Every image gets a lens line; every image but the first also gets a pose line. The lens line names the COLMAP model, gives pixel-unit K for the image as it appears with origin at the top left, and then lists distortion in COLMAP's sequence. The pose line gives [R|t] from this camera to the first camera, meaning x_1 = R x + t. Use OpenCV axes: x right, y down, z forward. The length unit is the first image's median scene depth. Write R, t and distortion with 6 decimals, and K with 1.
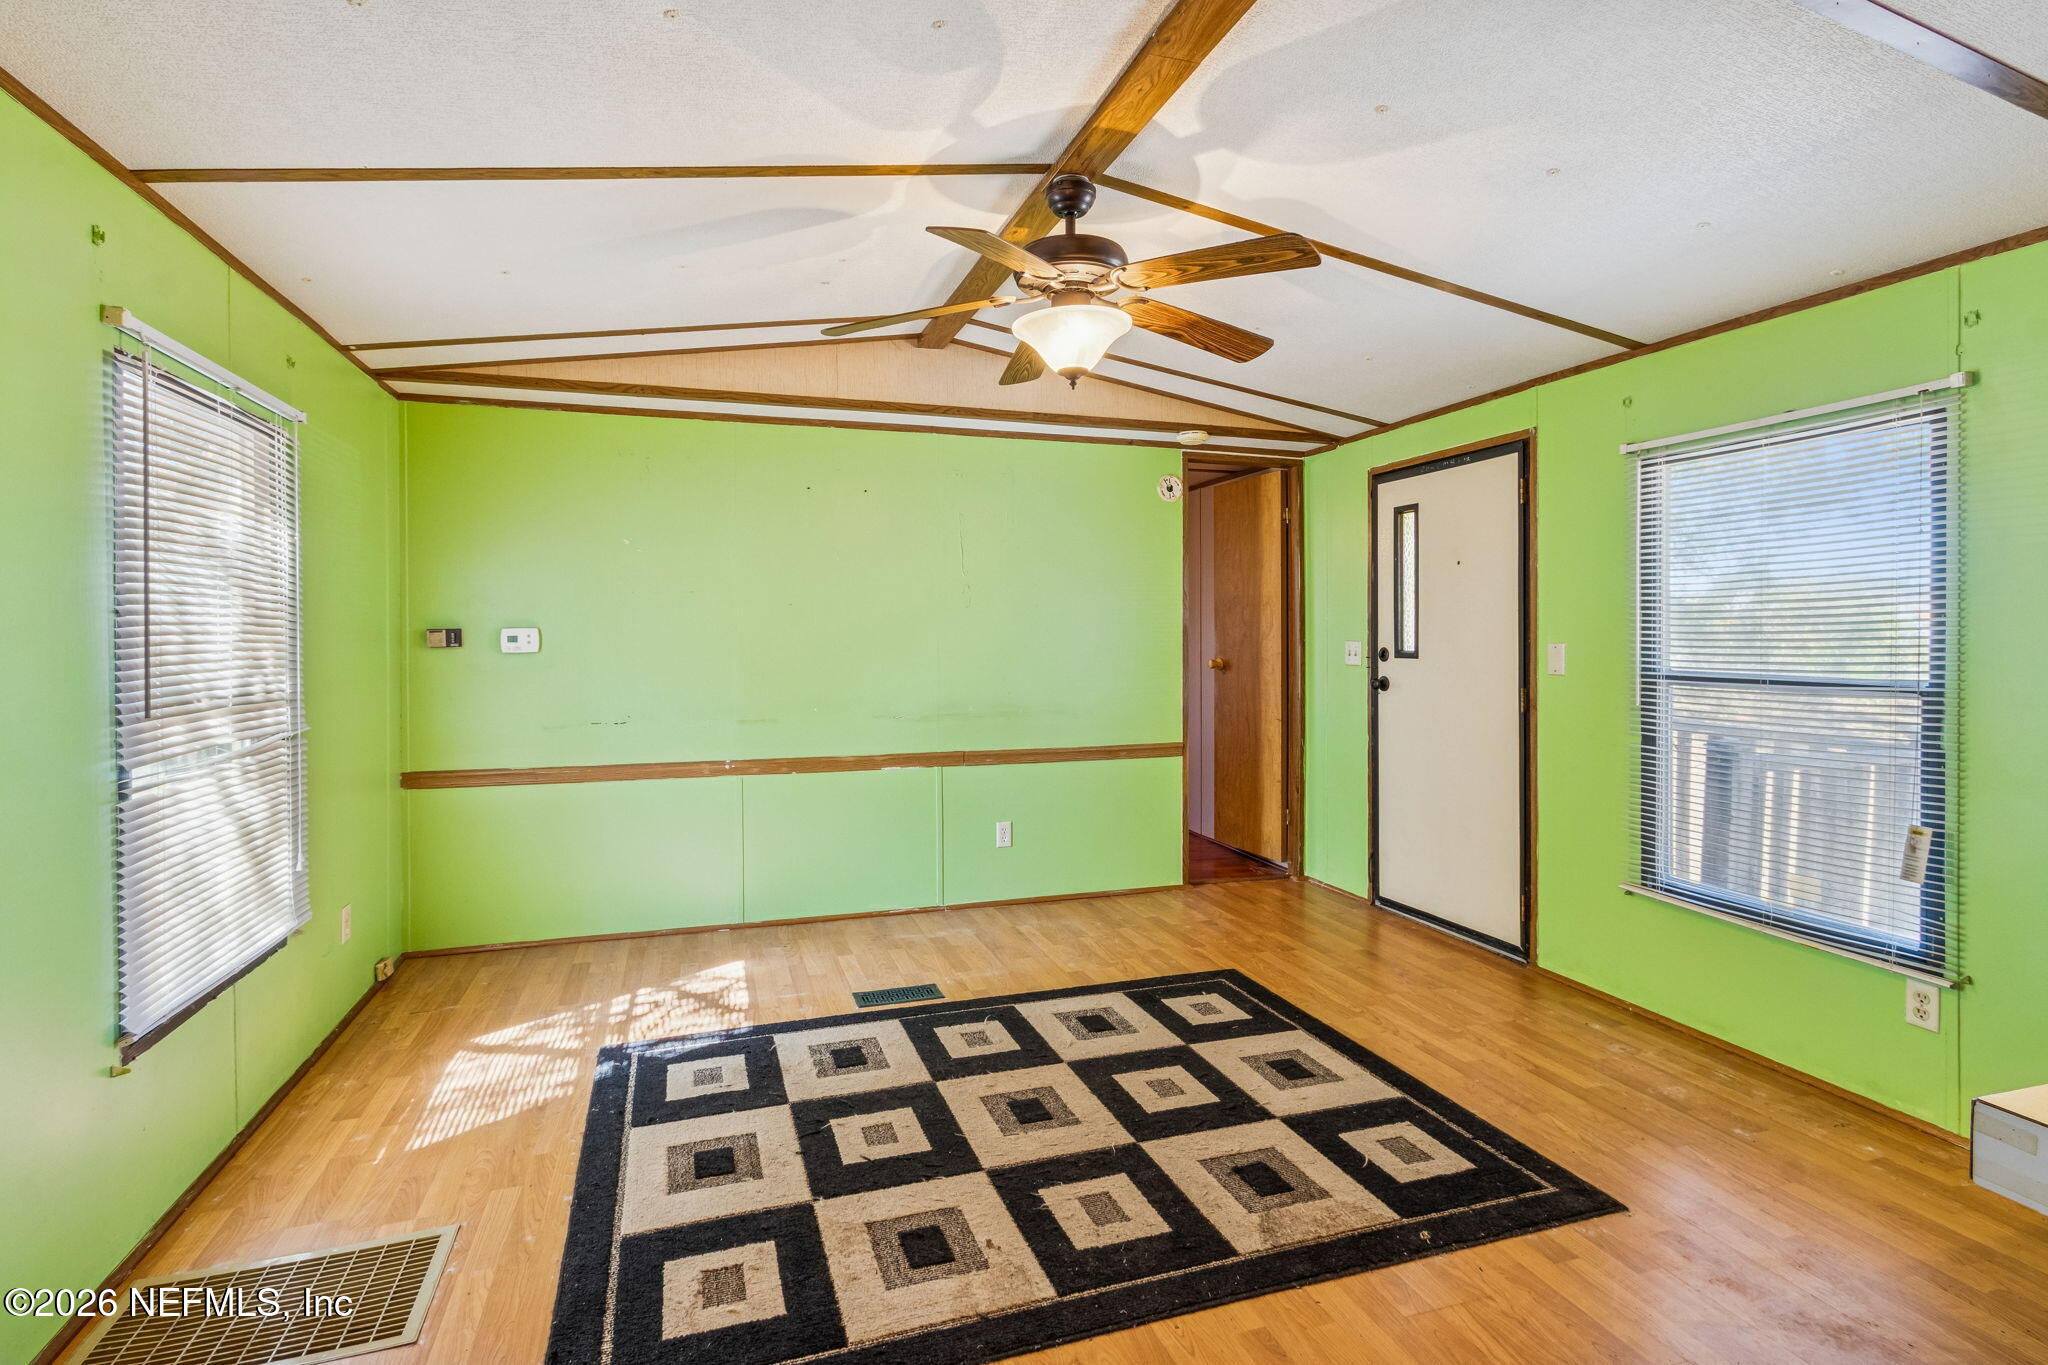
lens RADIAL K [[962.3, 0, 998.3], [0, 962.3, 638.3], [0, 0, 1]] dist [0.003174, -0.000624]
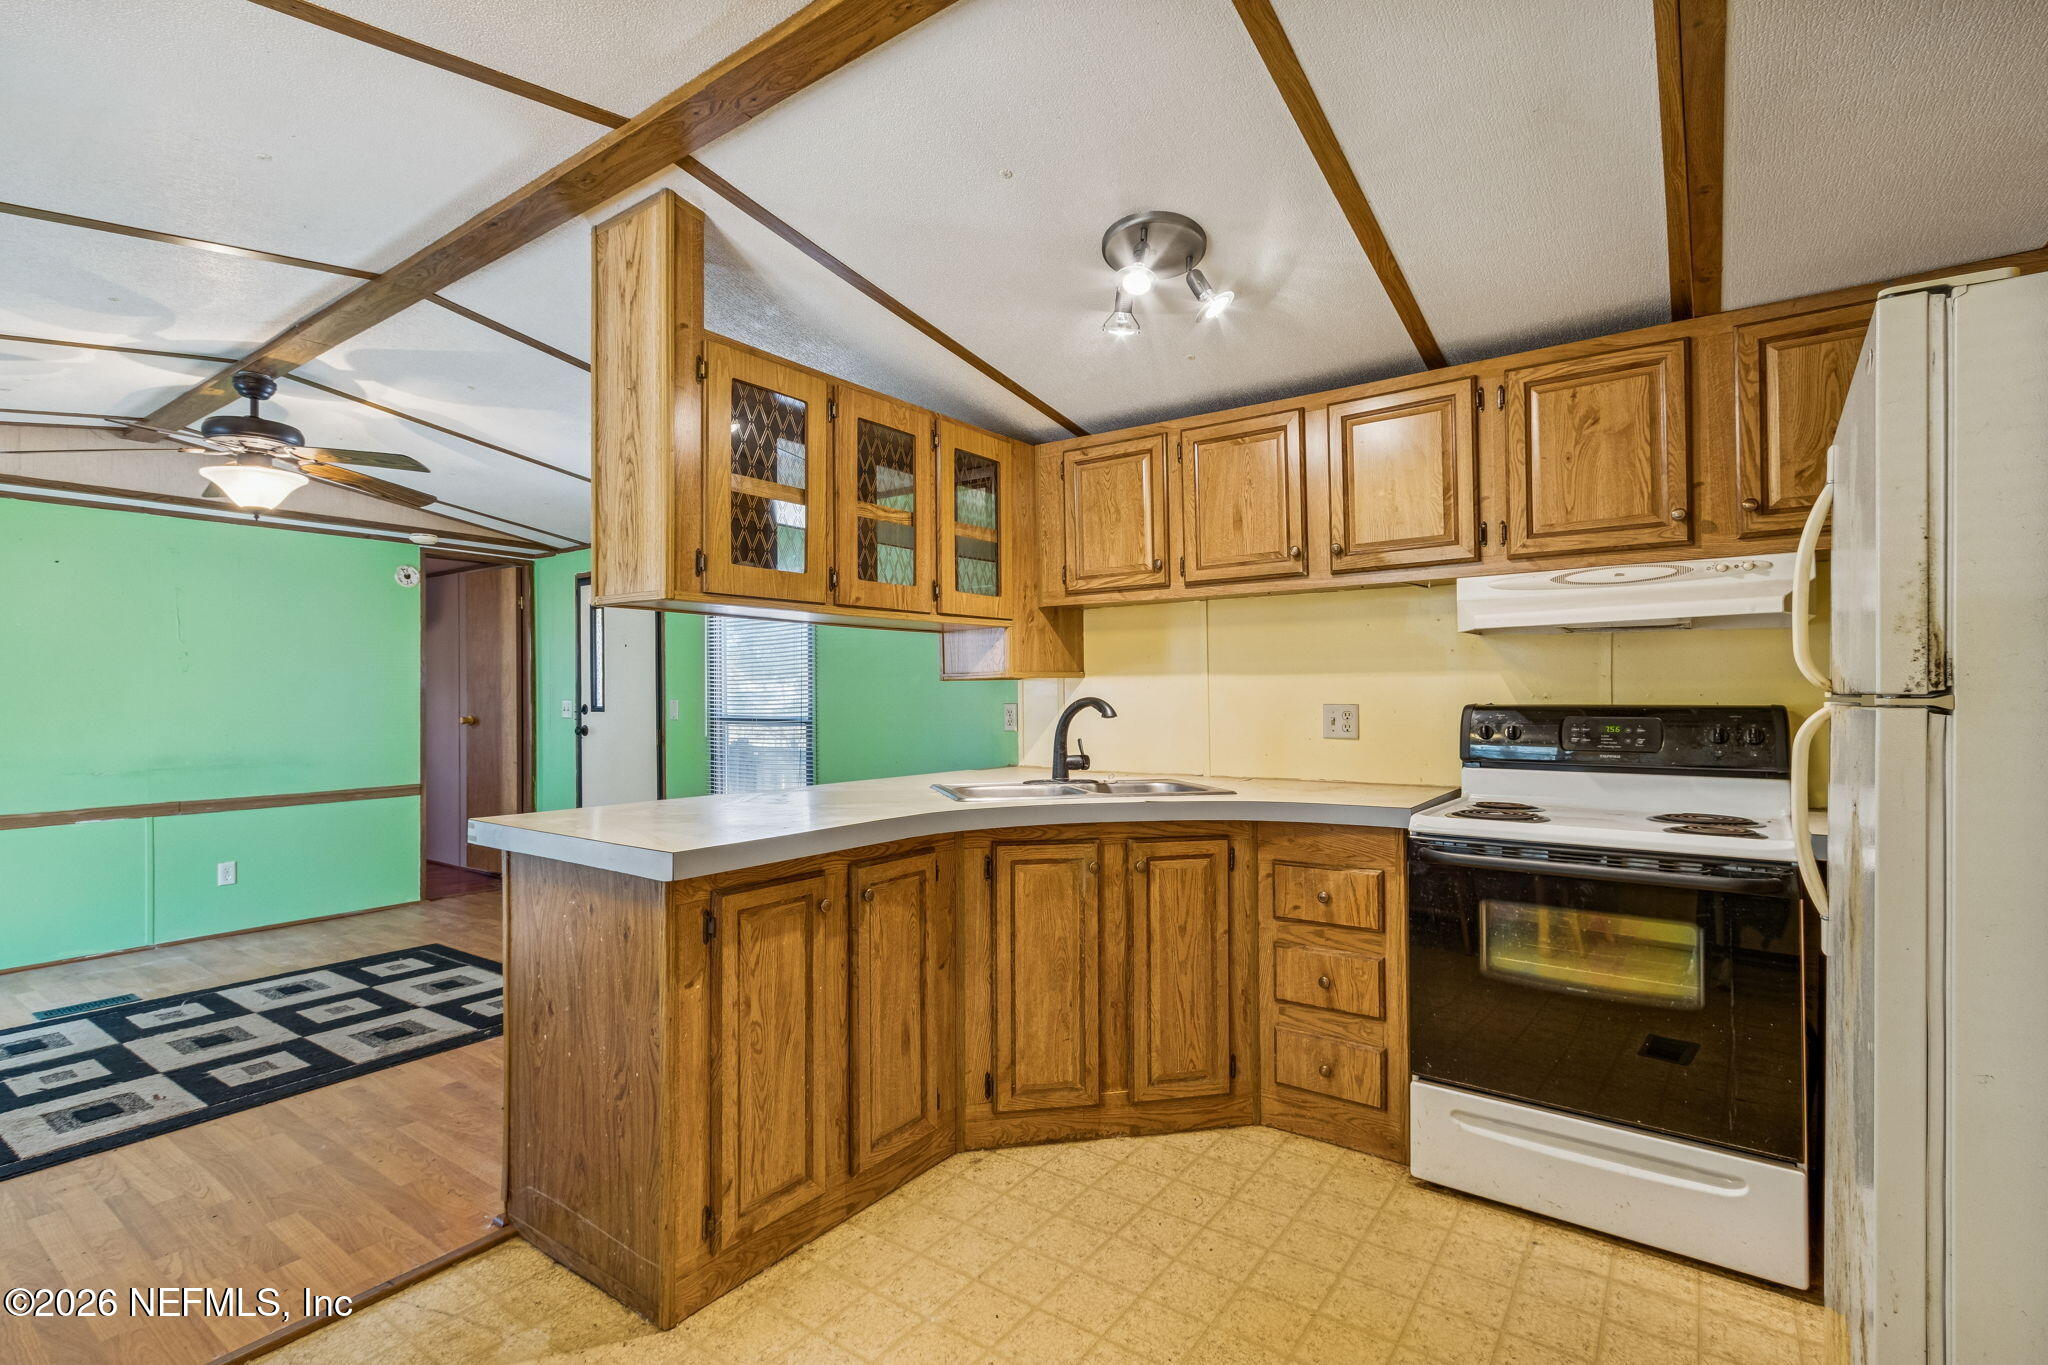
lens RADIAL K [[962.3, 0, 1028.1], [0, 962.3, 682.7], [0, 0, 1]] dist [0.003174, -0.000624]
pose [[0.801199, 0.003797, 0.598387, 0.124808], [0.007711, 0.999831, -0.016668, 0.009651], [-0.598349, 0.017968, 0.801034, -0.725446]]
